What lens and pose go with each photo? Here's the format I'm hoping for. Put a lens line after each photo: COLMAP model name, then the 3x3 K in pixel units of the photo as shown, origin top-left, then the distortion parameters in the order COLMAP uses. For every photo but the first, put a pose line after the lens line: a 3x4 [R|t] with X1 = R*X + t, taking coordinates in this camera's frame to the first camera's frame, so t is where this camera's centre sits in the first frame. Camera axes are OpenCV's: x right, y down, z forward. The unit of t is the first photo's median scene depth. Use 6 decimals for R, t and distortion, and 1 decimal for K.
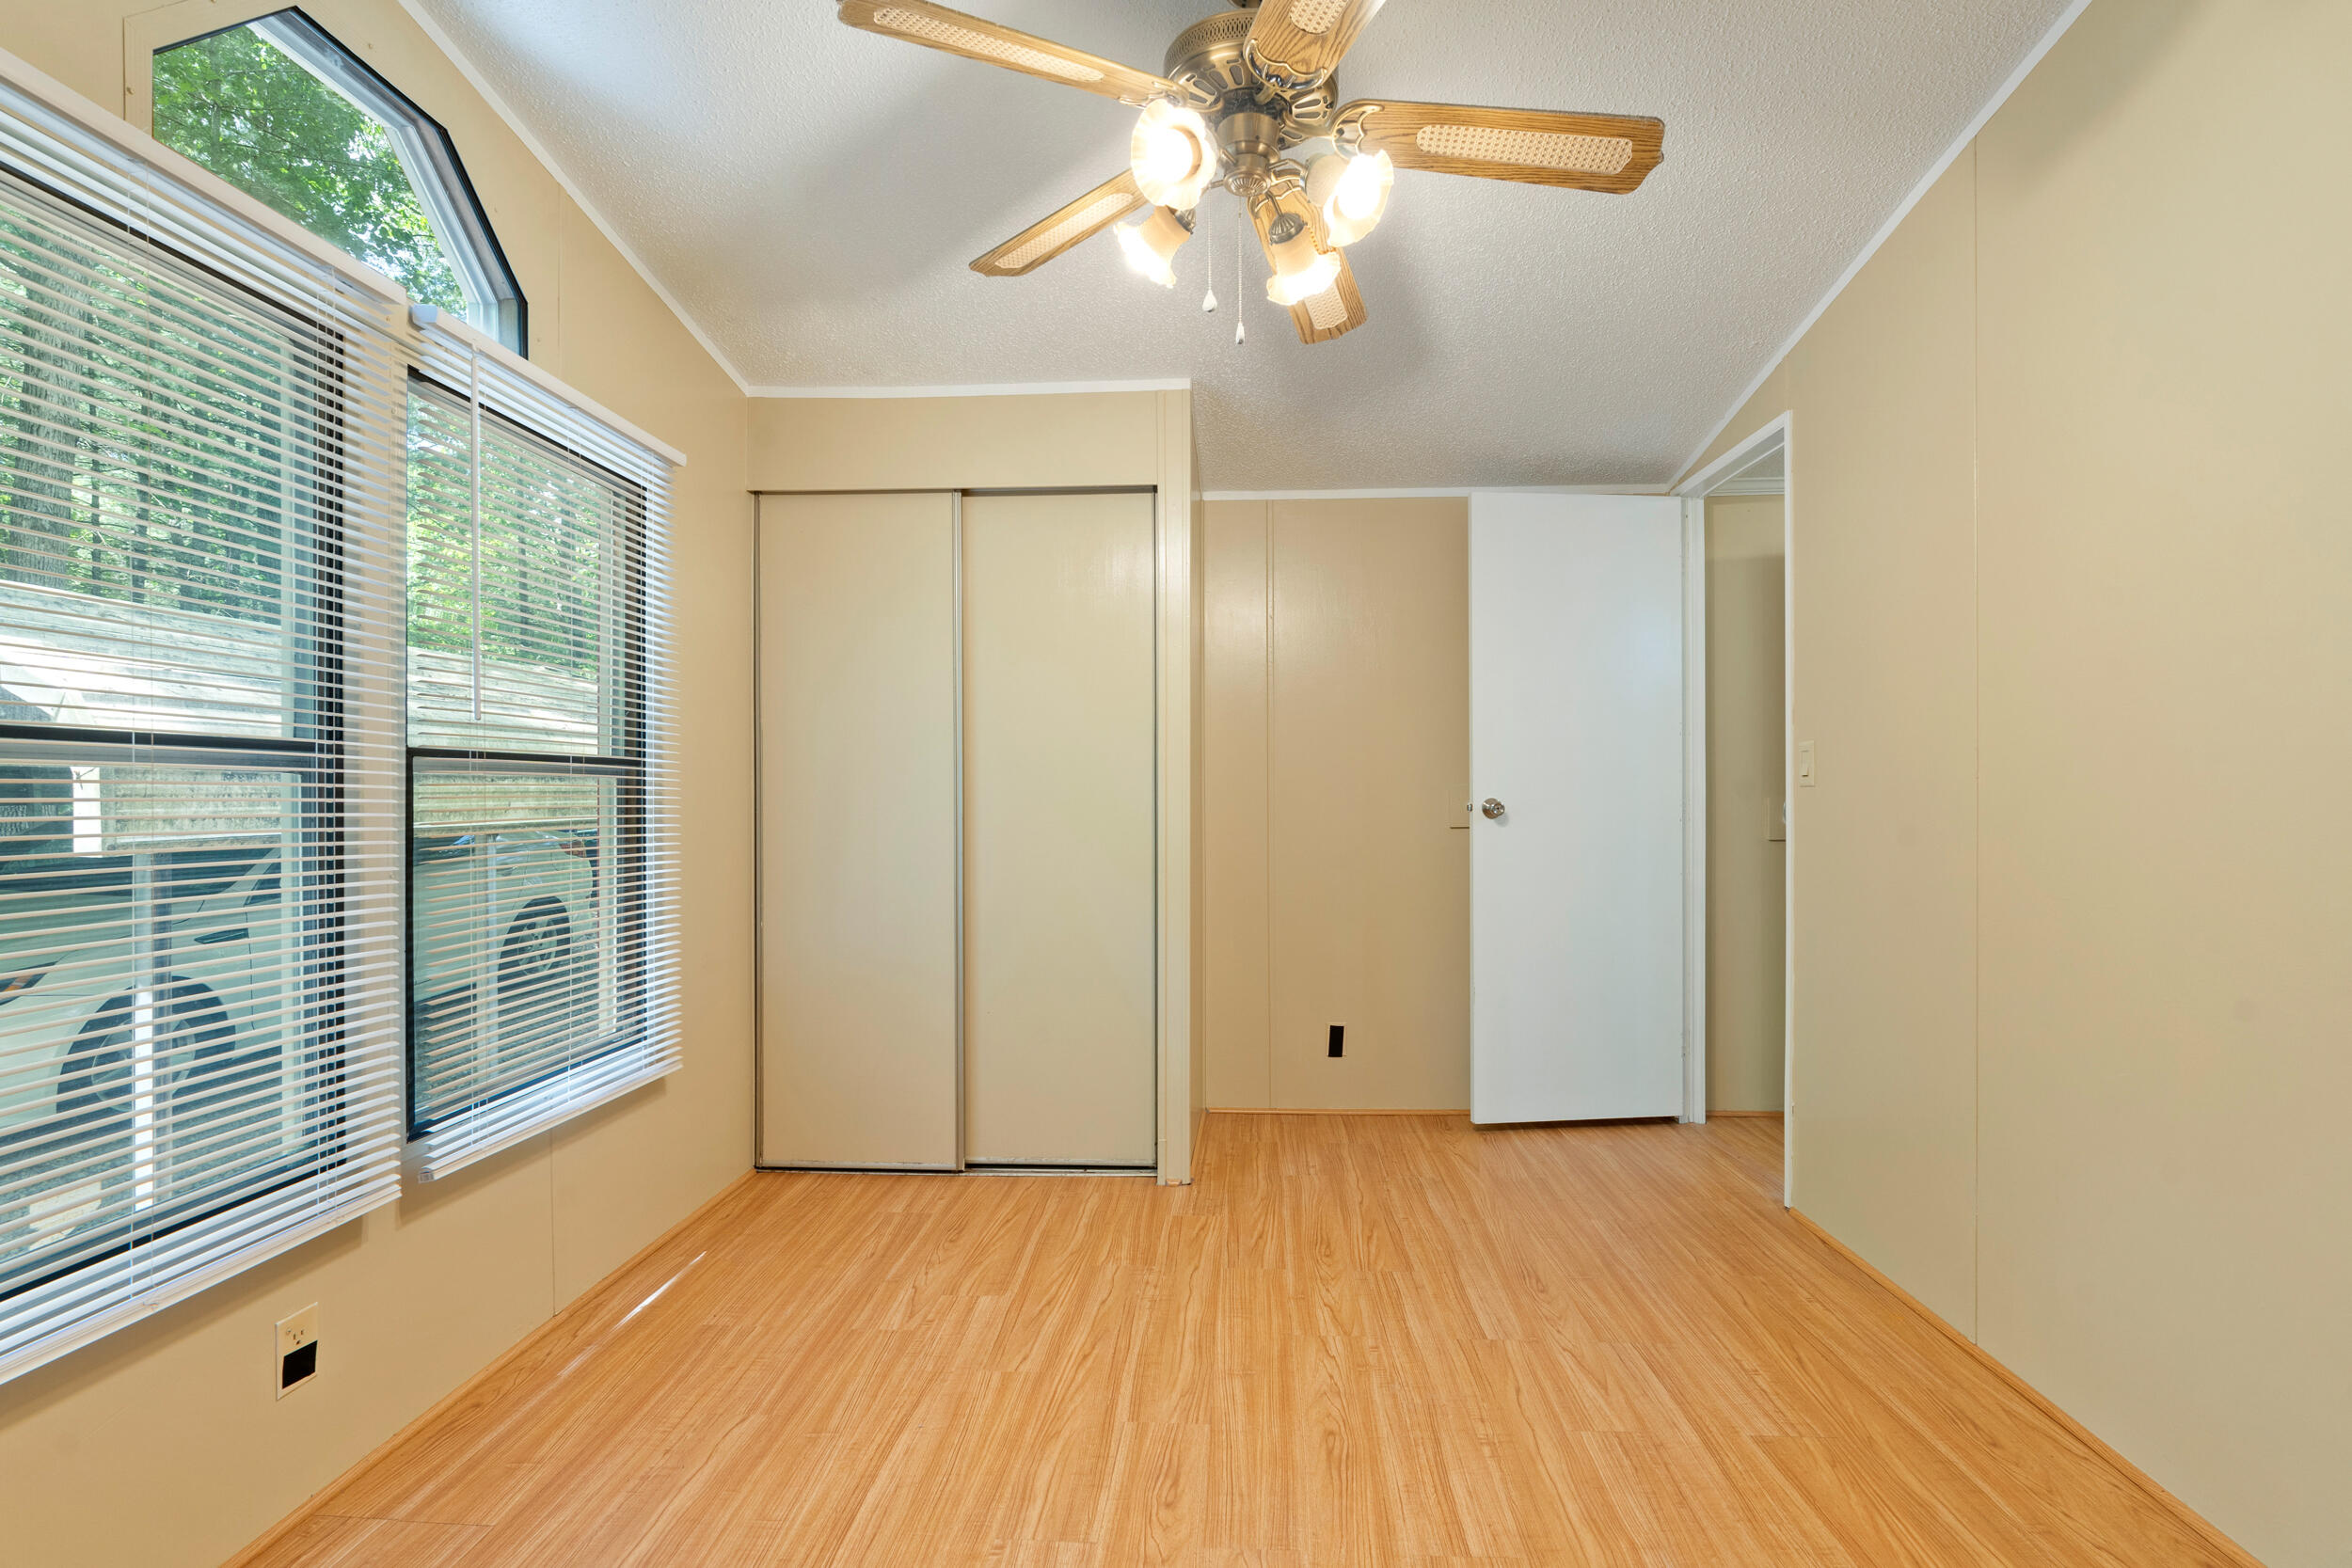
lens RADIAL K [[1060.0, 0, 1174.9], [0, 1060.0, 794.4], [0, 0, 1]] dist [-0.006014, 0.001163]
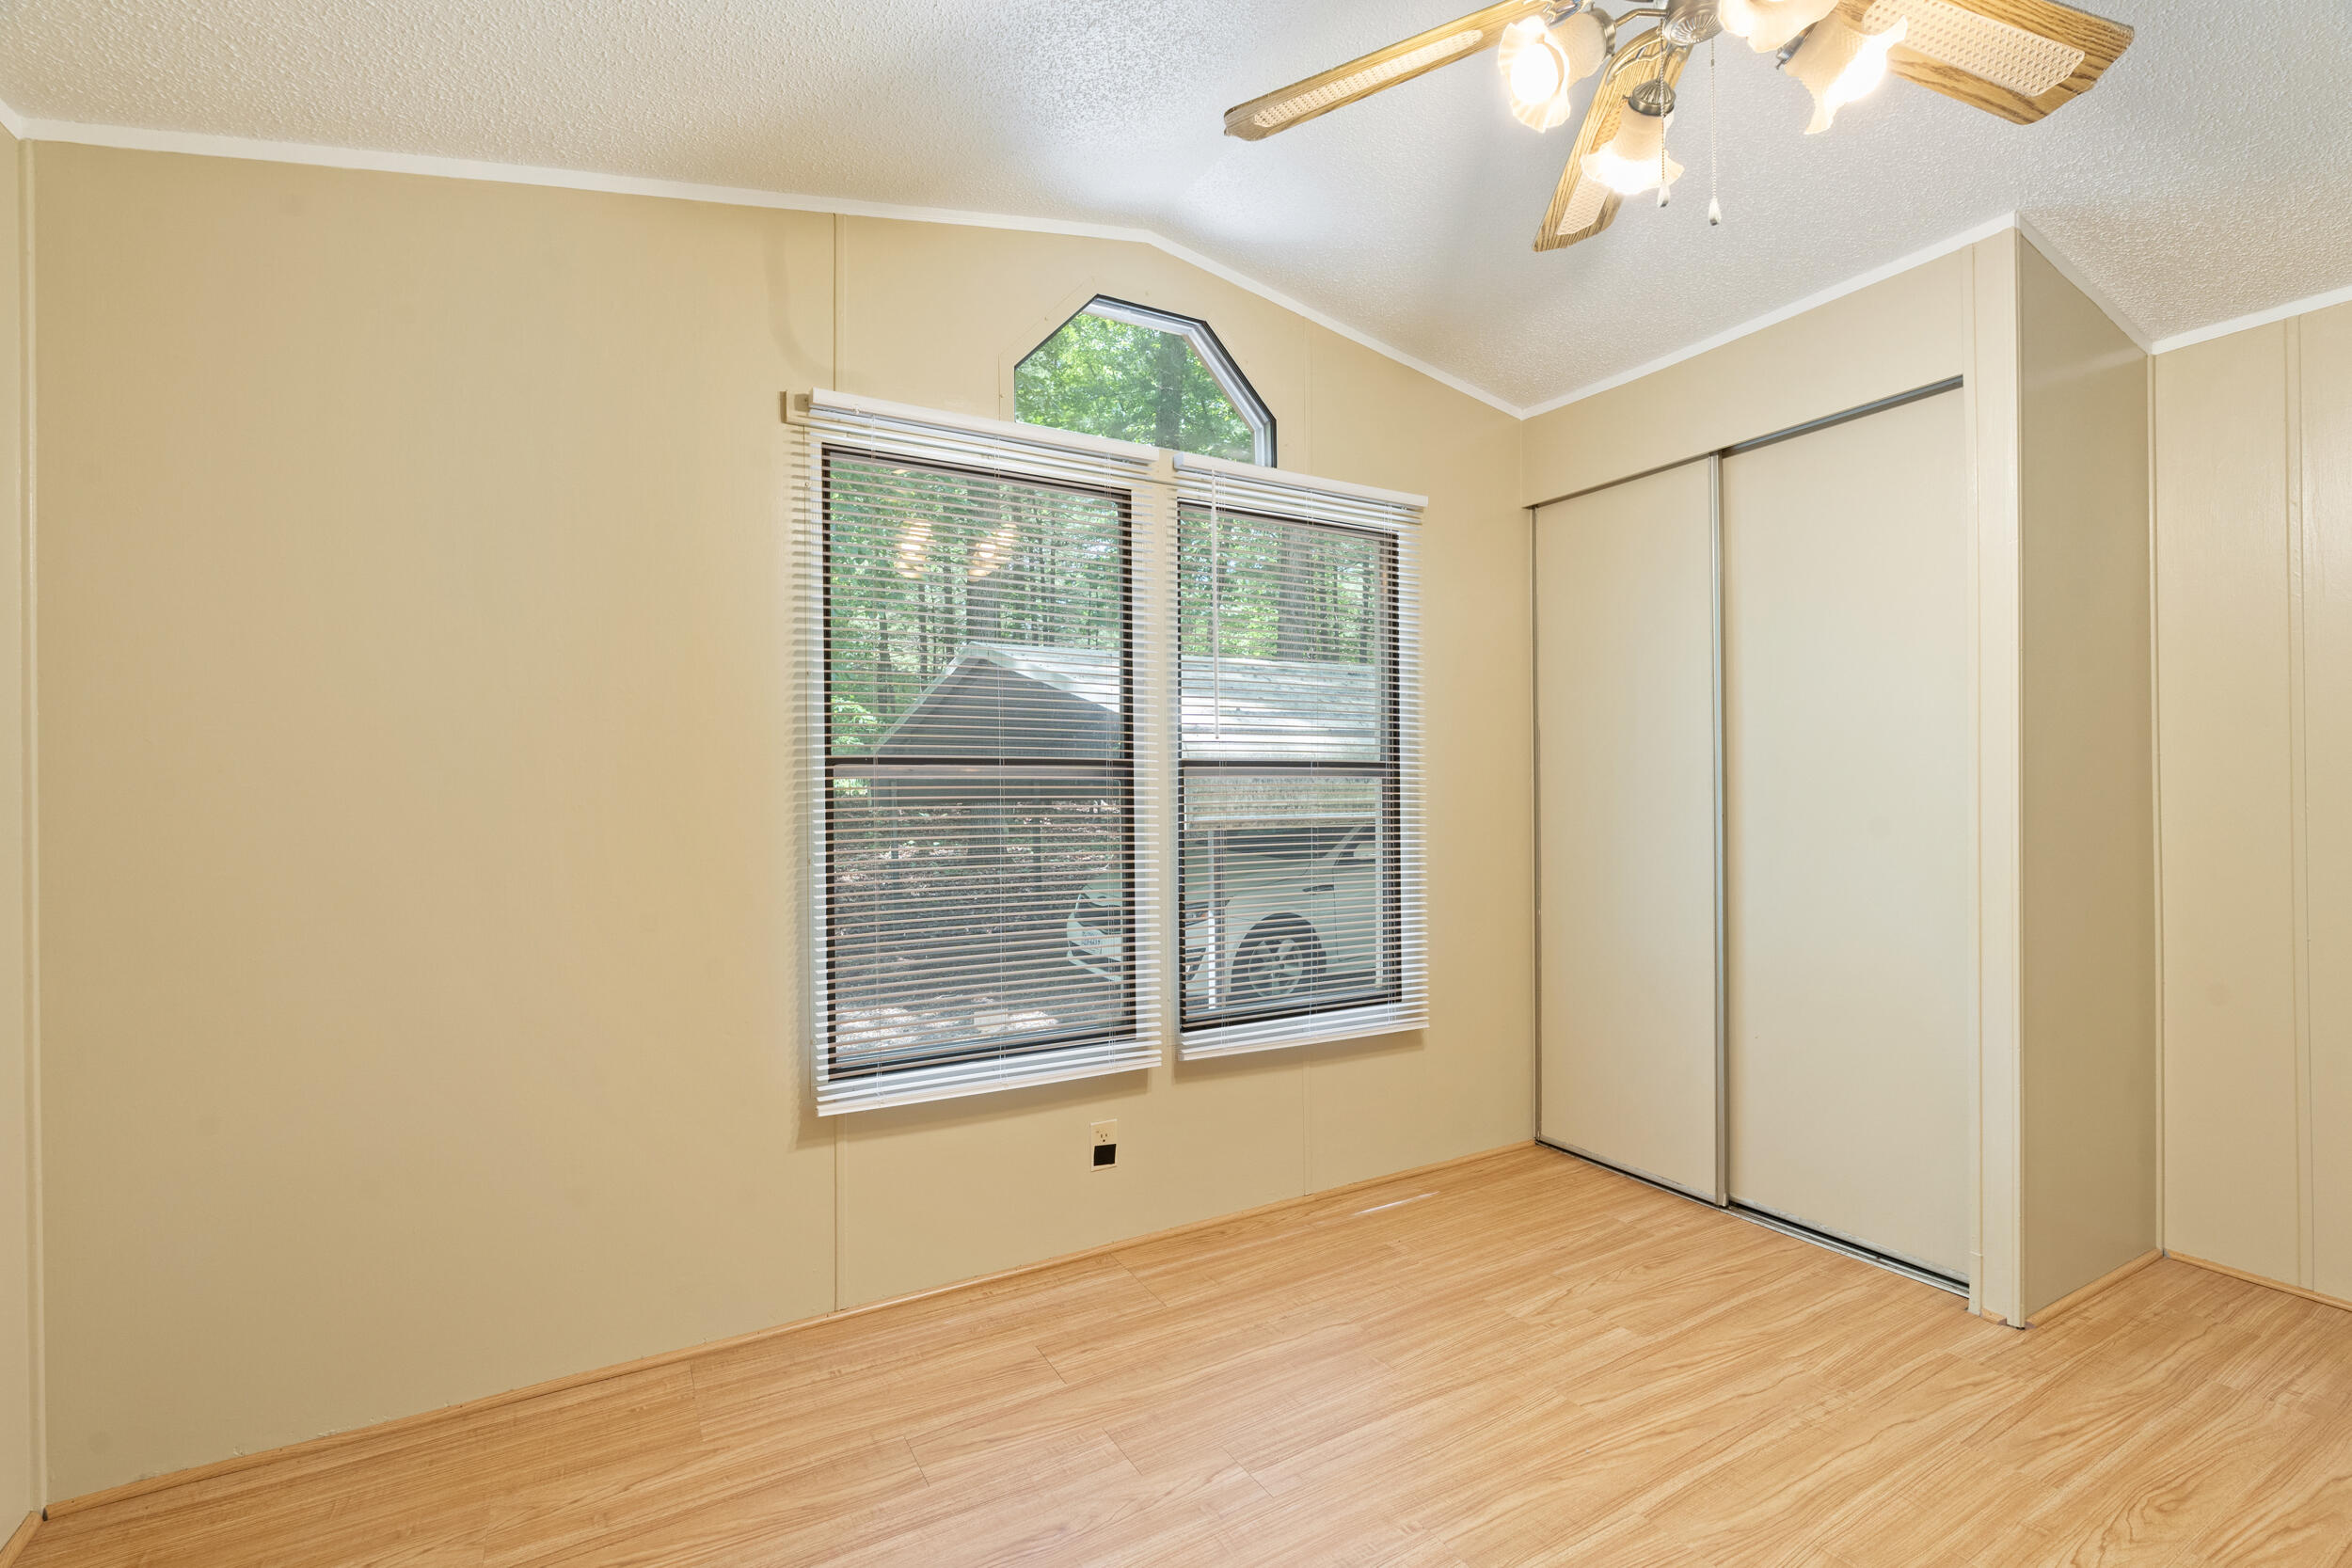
lens RADIAL K [[1015.5, 0, 1171.6], [0, 1015.5, 793.7], [0, 0, 1]] dist [-0.002121, -0.000143]
pose [[0.549507, 0.000149, -0.835489, 0.310676], [0.006021, 0.999973, 0.004138, -0.003397], [0.835468, -0.007304, 0.549491, 0.159129]]
